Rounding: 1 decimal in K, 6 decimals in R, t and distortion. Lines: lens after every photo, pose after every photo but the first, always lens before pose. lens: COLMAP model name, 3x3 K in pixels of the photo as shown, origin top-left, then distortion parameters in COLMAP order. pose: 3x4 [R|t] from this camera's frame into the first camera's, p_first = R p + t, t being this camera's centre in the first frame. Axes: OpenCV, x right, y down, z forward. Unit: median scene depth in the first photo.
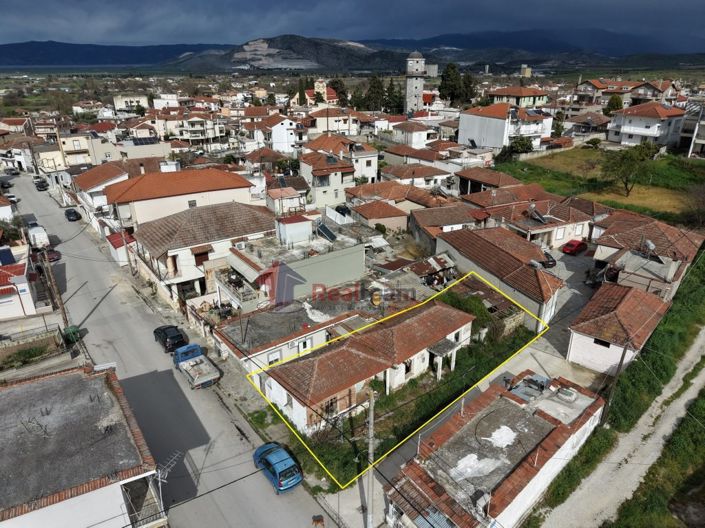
lens RADIAL K [[471.1, 0, 351.6], [0, 471.1, 265.1], [0, 0, 1]] dist [0.024218, -0.022972]
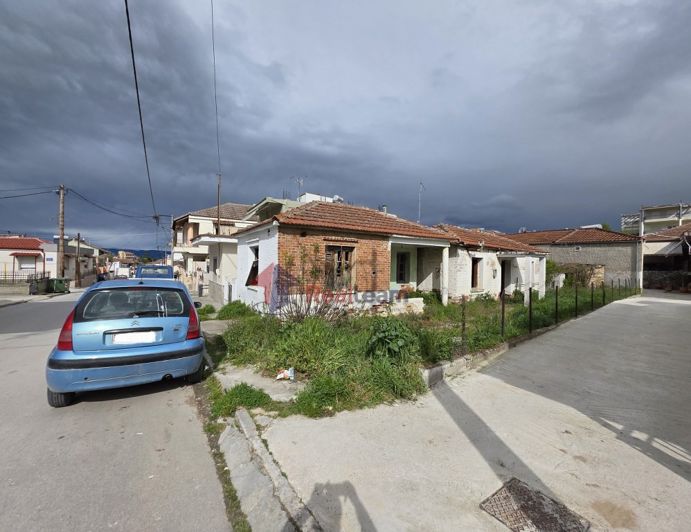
lens RADIAL K [[282.5, 0, 339.2], [0, 282.5, 276.7], [0, 0, 1]] dist [0.003523, -0.000318]
pose [[0.994878, 0.028193, -0.097070, -0.005826], [-0.060479, 0.935484, -0.348155, 0.153761], [0.080992, 0.352243, 0.932398, 0.285847]]
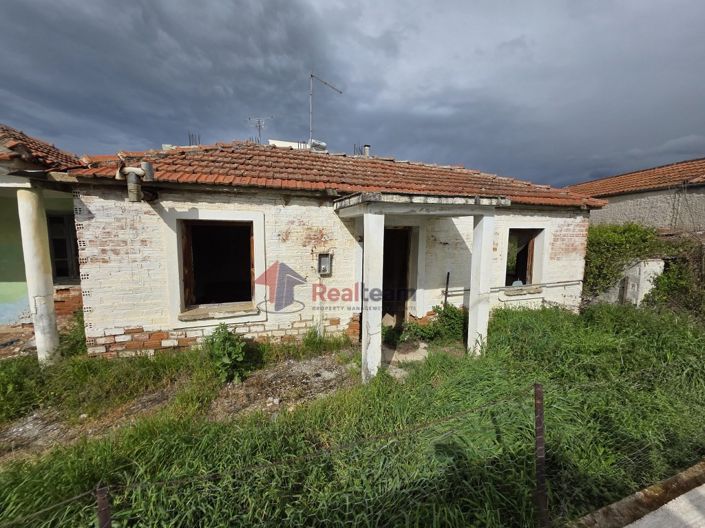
lens RADIAL K [[276.0, 0, 357.1], [0, 276.0, 260.8], [0, 0, 1]] dist [-0.004346, -0.000070]
pose [[0.905606, 0.058853, -0.420017, 0.097902], [-0.180351, 0.949764, -0.255777, 0.102286], [0.383864, 0.307384, 0.870726, 0.397725]]
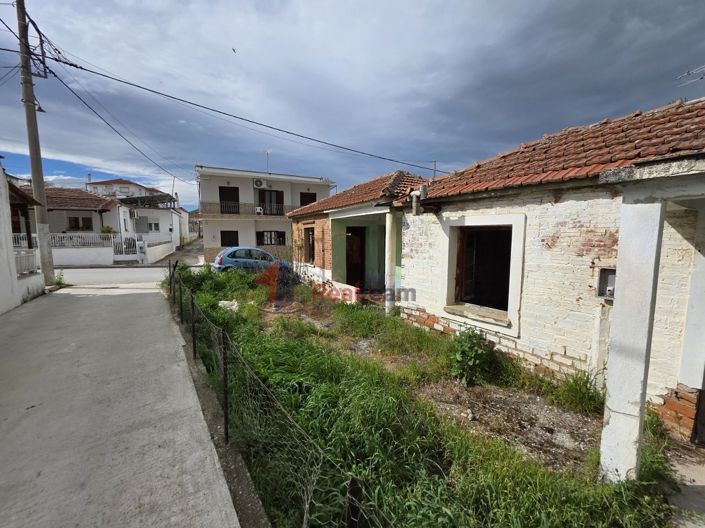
lens RADIAL K [[279.5, 0, 353.4], [0, 279.5, 262.2], [0, 0, 1]] dist [0.001683, -0.000051]
pose [[-0.140156, 0.098866, -0.985181, 0.109824], [-0.388105, 0.909893, 0.146525, 0.094810], [0.910896, 0.402890, -0.089157, 0.415155]]
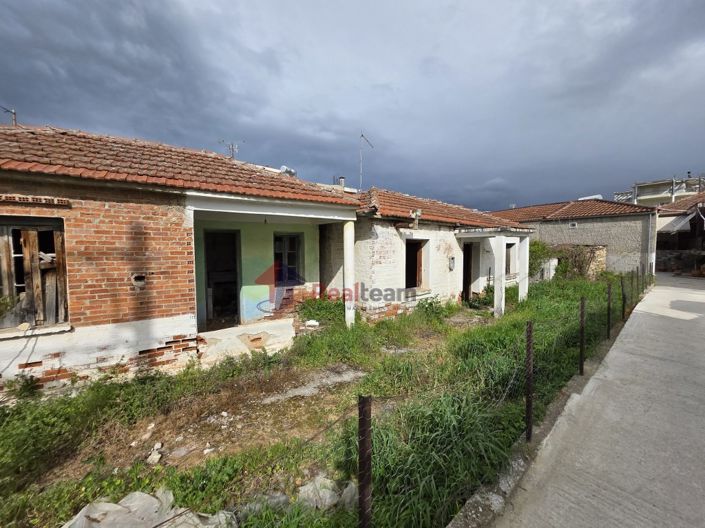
lens RADIAL K [[279.5, 0, 353.4], [0, 279.5, 262.2], [0, 0, 1]] dist [0.001683, -0.000051]
pose [[0.998517, 0.001966, -0.054402, 0.037144], [-0.020920, 0.936467, -0.350131, 0.126110], [0.050258, 0.350750, 0.935120, 0.346412]]
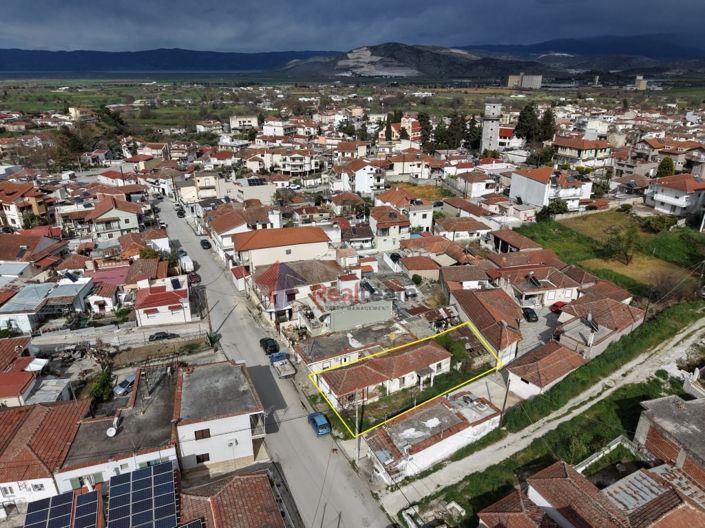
lens RADIAL K [[469.6, 0, 351.5], [0, 469.6, 266.4], [0, 0, 1]] dist [0.034736, -0.038429]
pose [[0.980645, 0.078451, -0.179390, 0.092434], [-0.079790, 0.996812, -0.000249, -0.077397], [0.178799, 0.014558, 0.983778, -0.303380]]
